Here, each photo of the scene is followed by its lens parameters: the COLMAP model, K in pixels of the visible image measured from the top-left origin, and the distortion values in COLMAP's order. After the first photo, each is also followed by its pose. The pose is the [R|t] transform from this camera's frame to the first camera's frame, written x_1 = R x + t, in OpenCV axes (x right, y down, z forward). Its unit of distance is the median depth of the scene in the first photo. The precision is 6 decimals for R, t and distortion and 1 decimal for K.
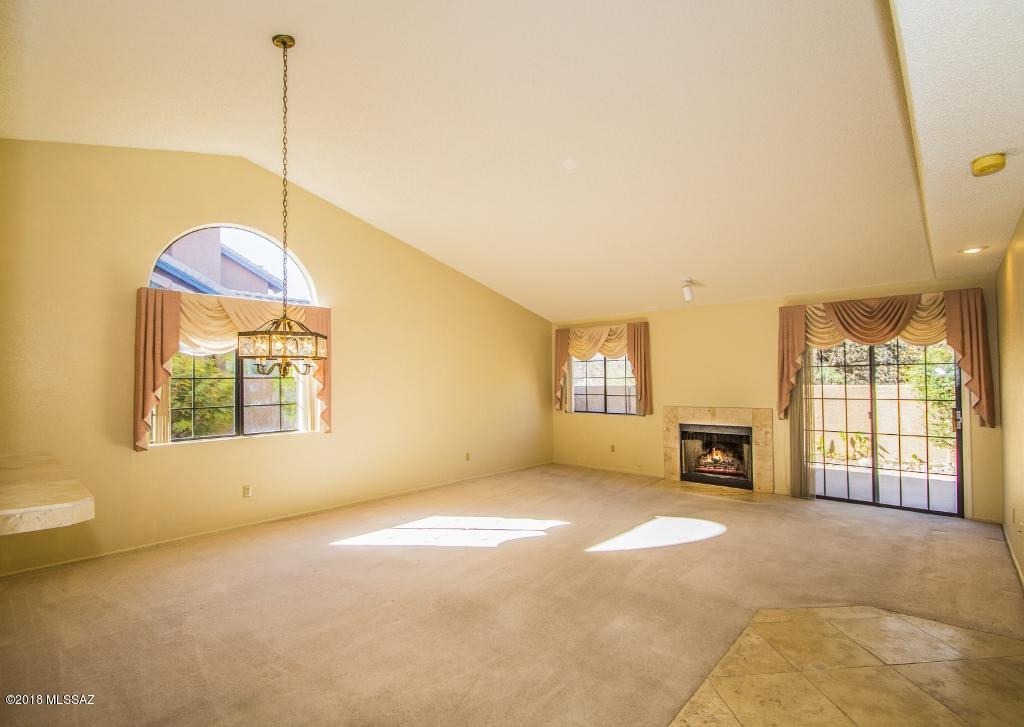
lens RADIAL K [[464.0, 0, 515.2], [0, 464.0, 373.5], [0, 0, 1]] dist [-0.000213, 0.000003]
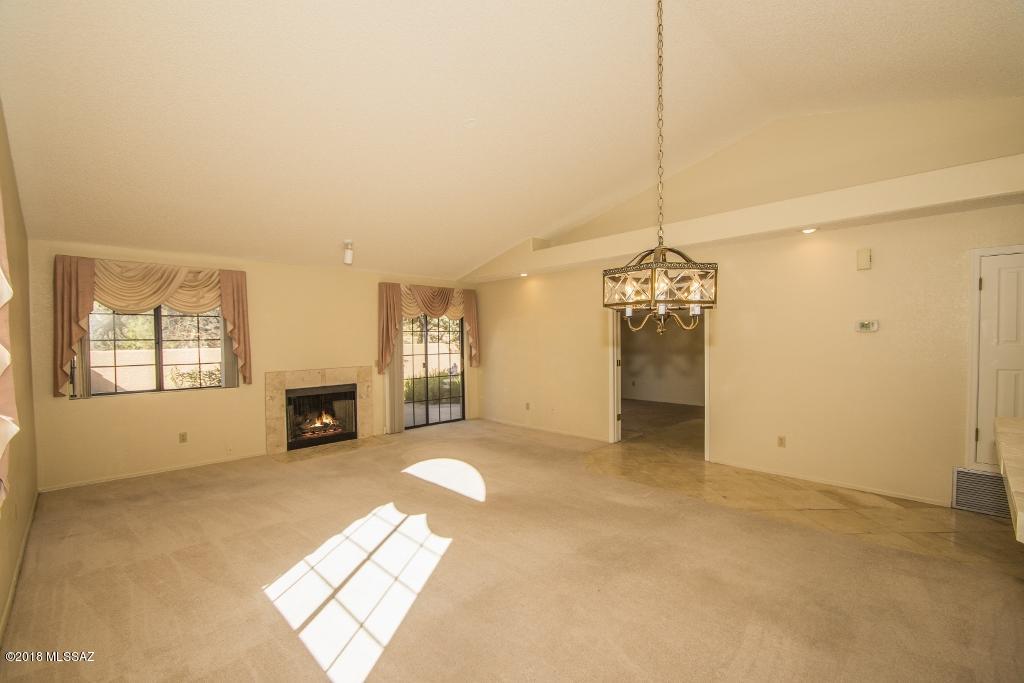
lens RADIAL K [[448.9, 0, 506.6], [0, 448.9, 346.2], [0, 0, 1]] dist [0.001057, -0.012044]
pose [[0.068817, -0.012350, 0.997553, -0.556735], [-0.008349, 0.999881, 0.012955, 0.008069], [-0.997594, -0.009220, 0.068706, 0.564159]]
